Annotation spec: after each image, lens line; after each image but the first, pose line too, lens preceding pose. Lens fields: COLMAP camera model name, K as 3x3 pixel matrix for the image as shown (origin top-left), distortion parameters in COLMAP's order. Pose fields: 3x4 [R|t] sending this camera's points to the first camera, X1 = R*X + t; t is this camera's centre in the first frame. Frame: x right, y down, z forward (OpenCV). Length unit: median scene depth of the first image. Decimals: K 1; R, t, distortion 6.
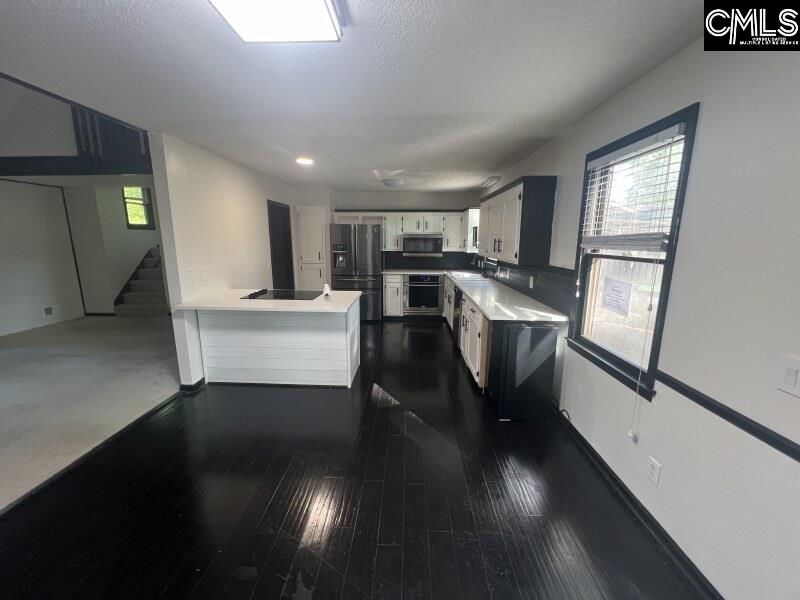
lens RADIAL K [[319.3, 0, 399.0], [0, 319.3, 298.1], [0, 0, 1]] dist [-0.000553, -0.000233]
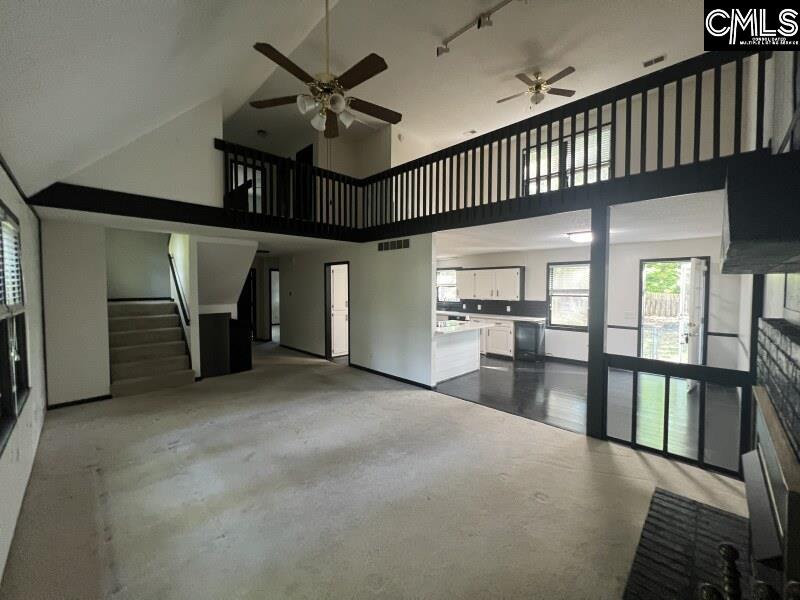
lens RADIAL K [[319.3, 0, 399.0], [0, 319.3, 298.1], [0, 0, 1]] dist [-0.000553, -0.000233]
pose [[0.680917, -0.025181, 0.731928, -2.477691], [0.136426, 0.986277, -0.092986, -0.029783], [-0.719542, 0.163169, 0.675007, 0.020695]]
